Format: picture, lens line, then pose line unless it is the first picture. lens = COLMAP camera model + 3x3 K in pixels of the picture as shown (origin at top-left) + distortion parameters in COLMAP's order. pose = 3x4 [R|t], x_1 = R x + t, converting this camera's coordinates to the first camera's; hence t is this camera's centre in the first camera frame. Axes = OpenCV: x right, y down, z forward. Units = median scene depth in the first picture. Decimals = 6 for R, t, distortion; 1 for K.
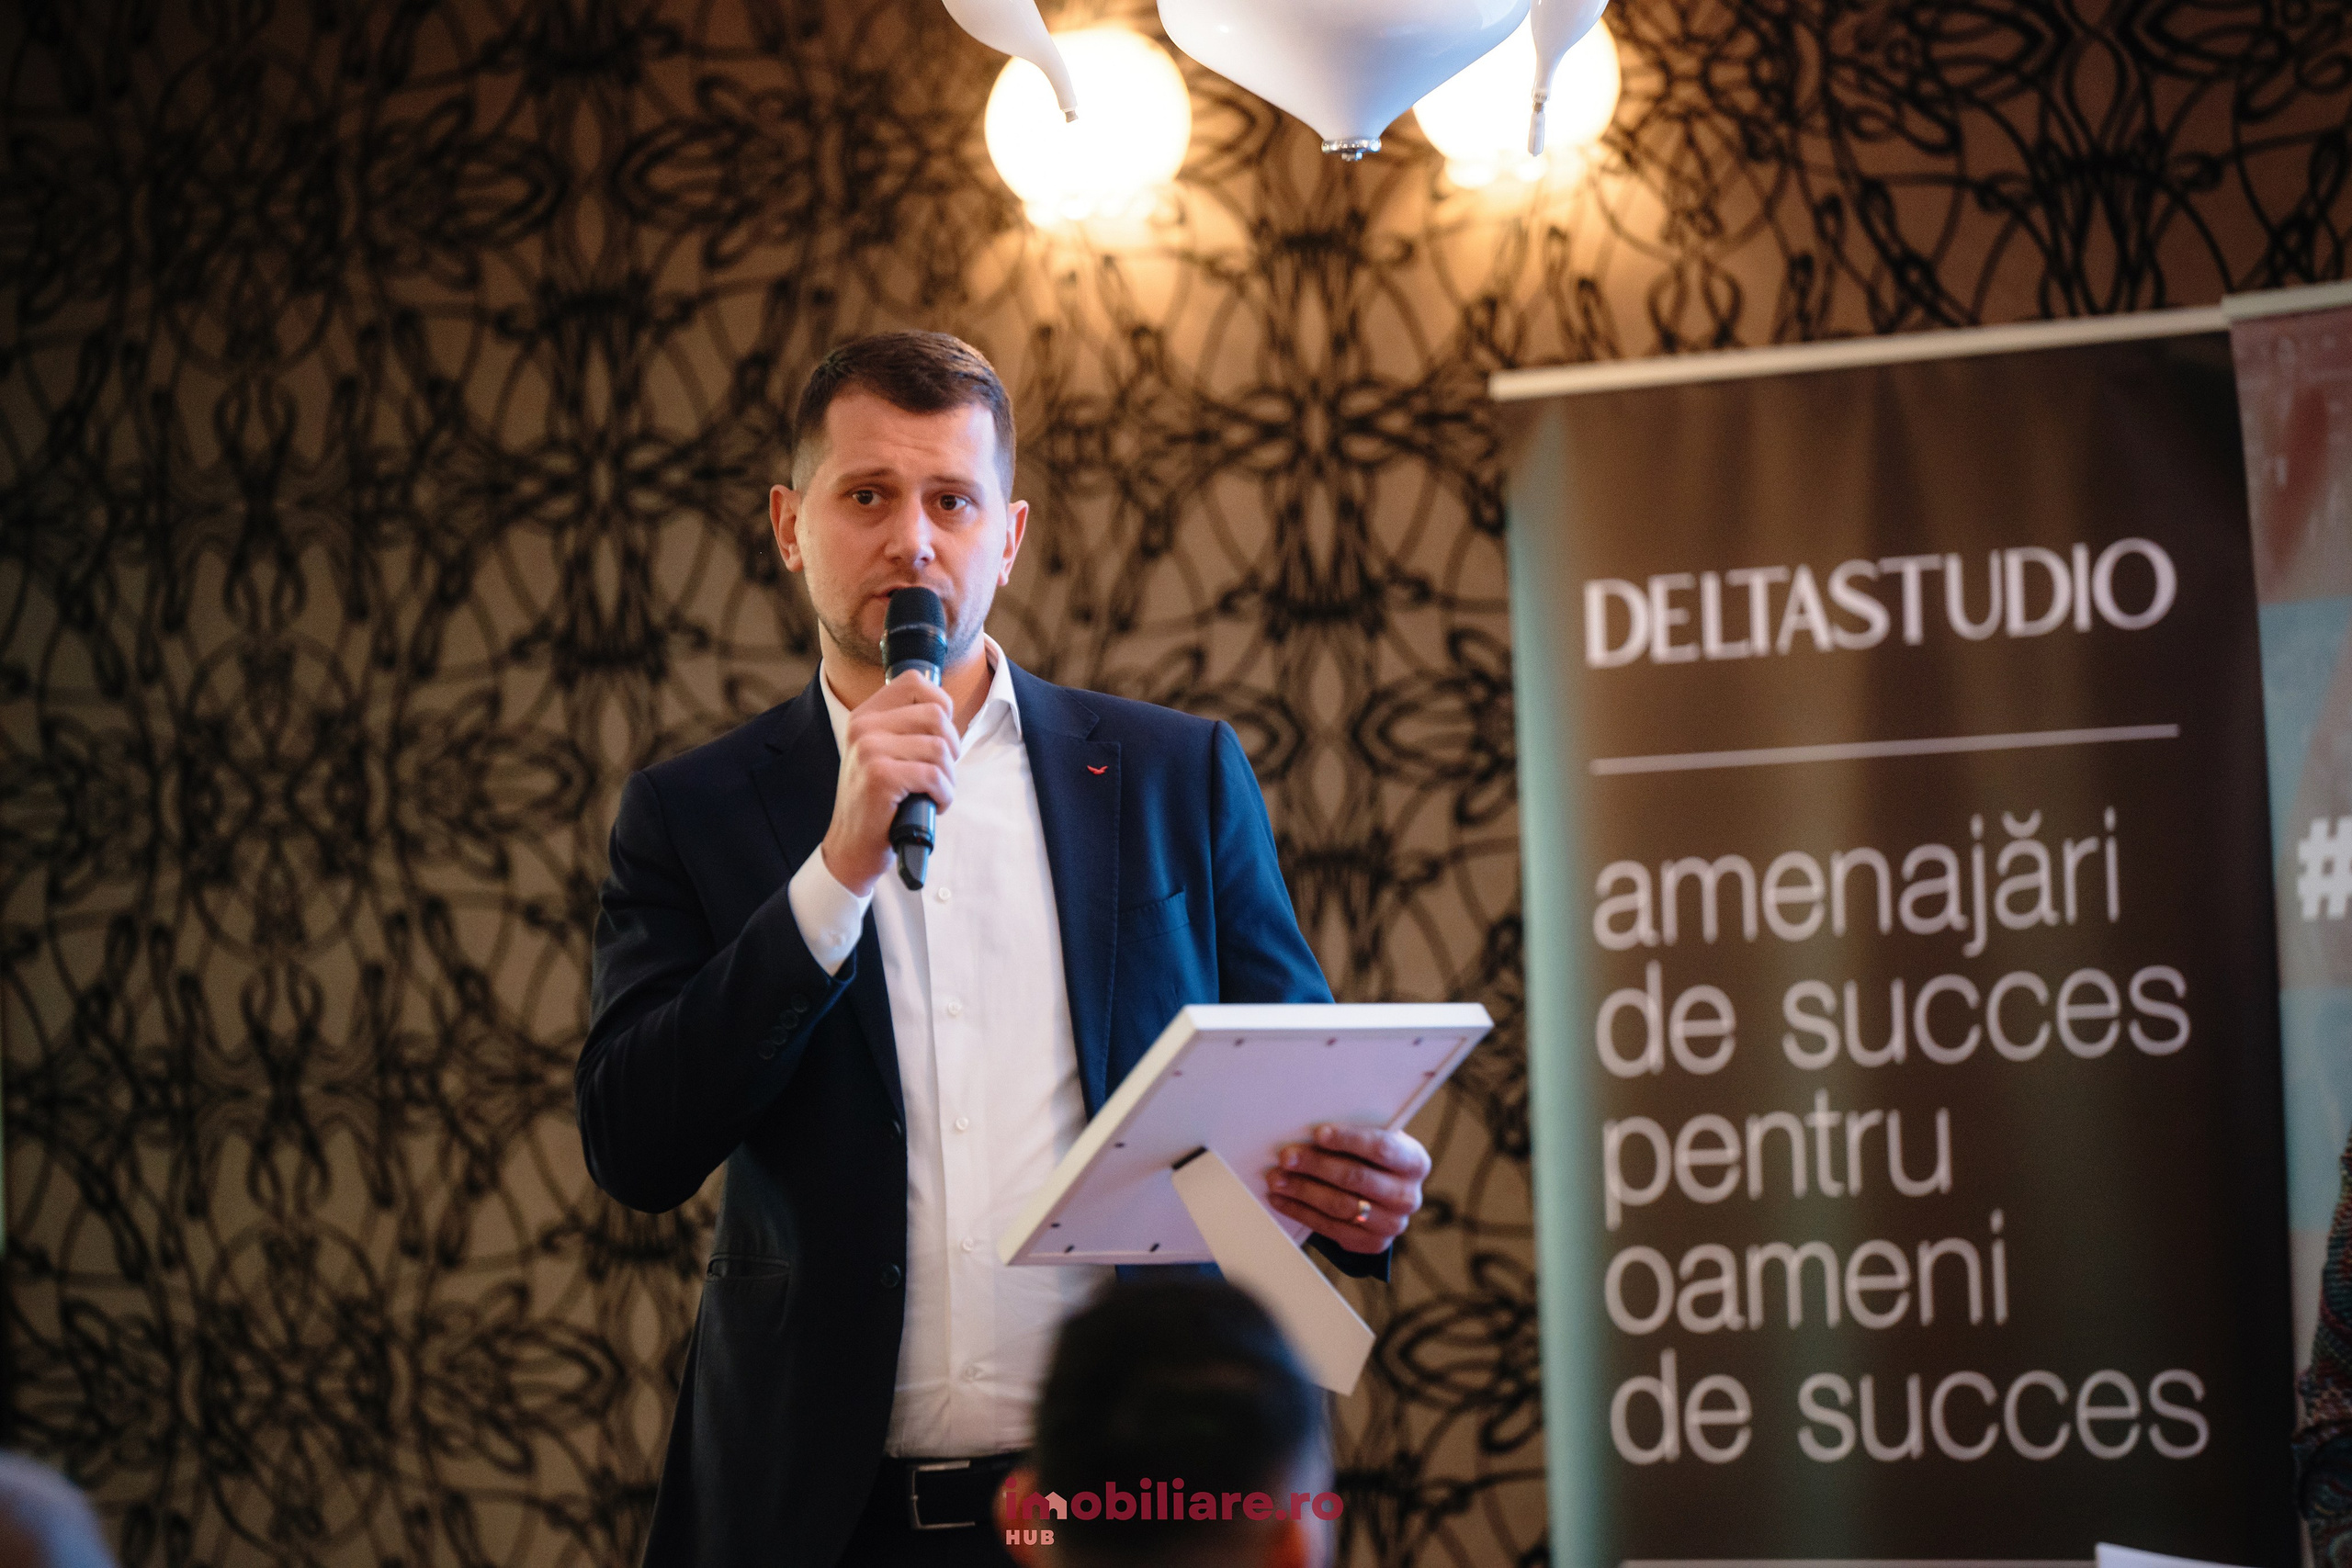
lens RADIAL K [[12079.3, 0, 1139.9], [0, 12079.3, 633.5], [0, 0, 1]] dist [1.867693, 0.000000]
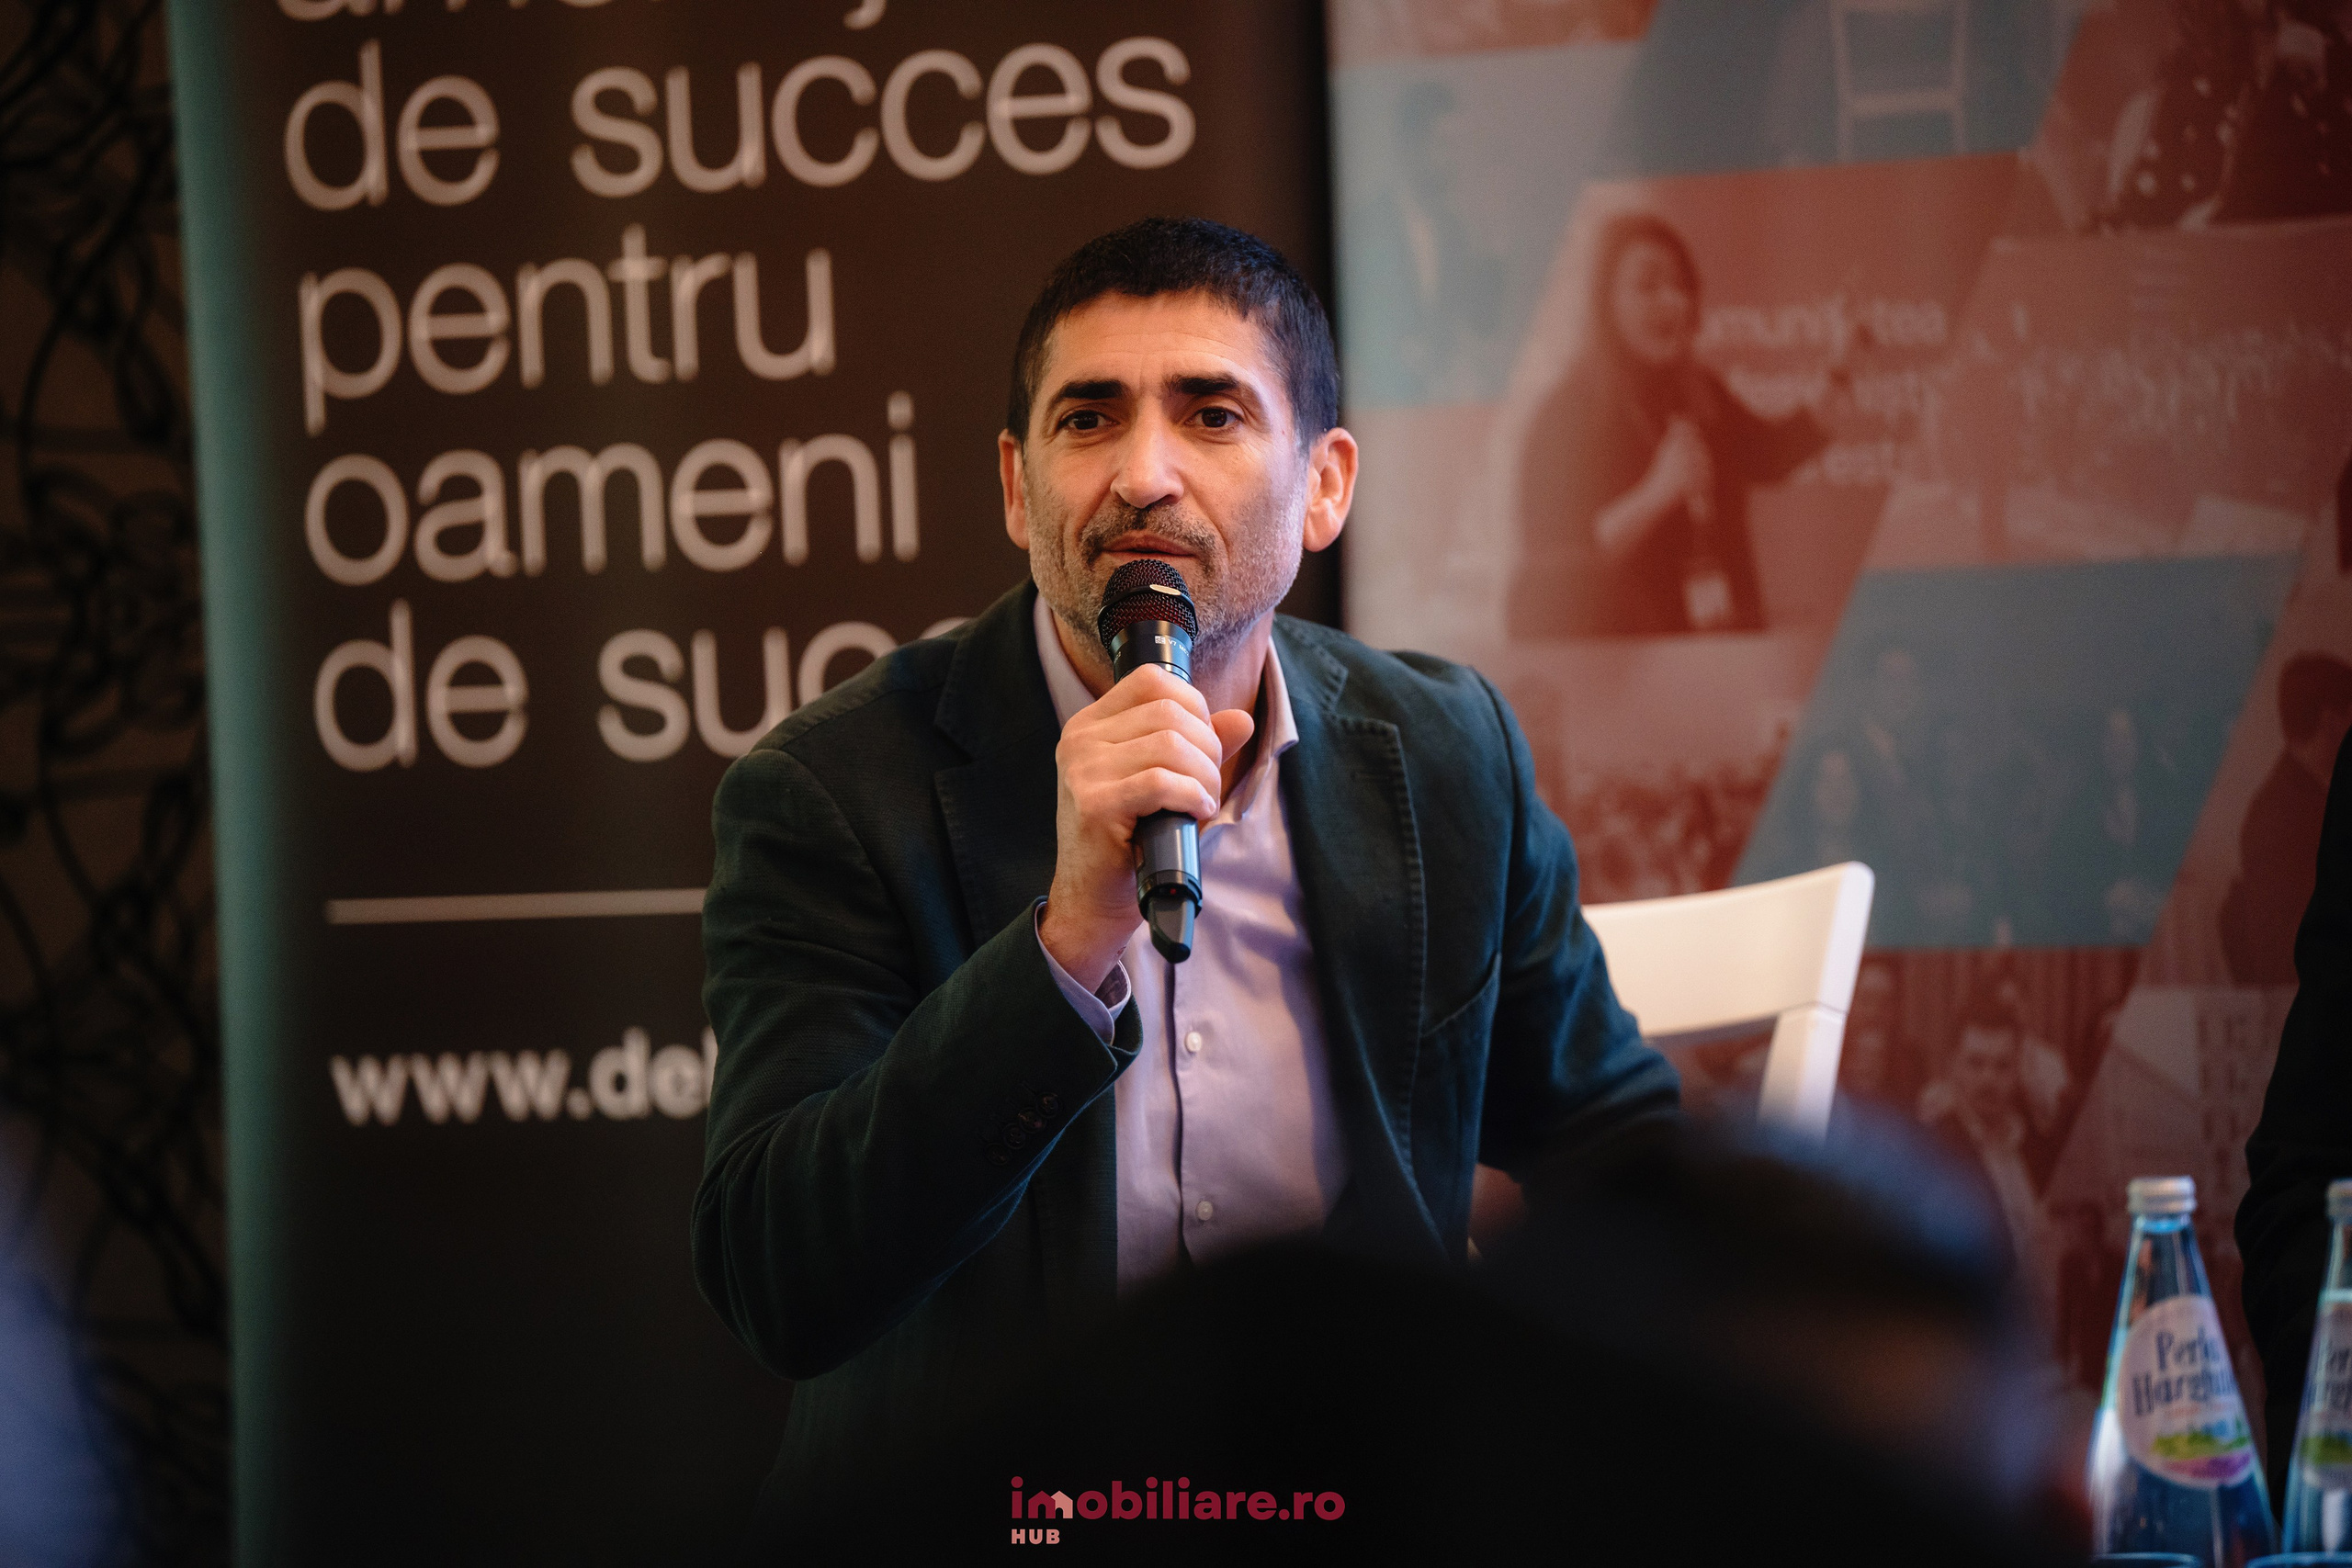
lens RADIAL K [[10765.4, 0, 1124.0], [0, 10765.4, 769.1], [0, 0, 1]] dist [1.721882, 0.000000]
pose [[0.975854, -0.017971, 0.217684, -0.052164], [0.001264, 0.997058, 0.076647, 0.021098], [-0.218421, -0.074521, 0.973005, 0.393323]]
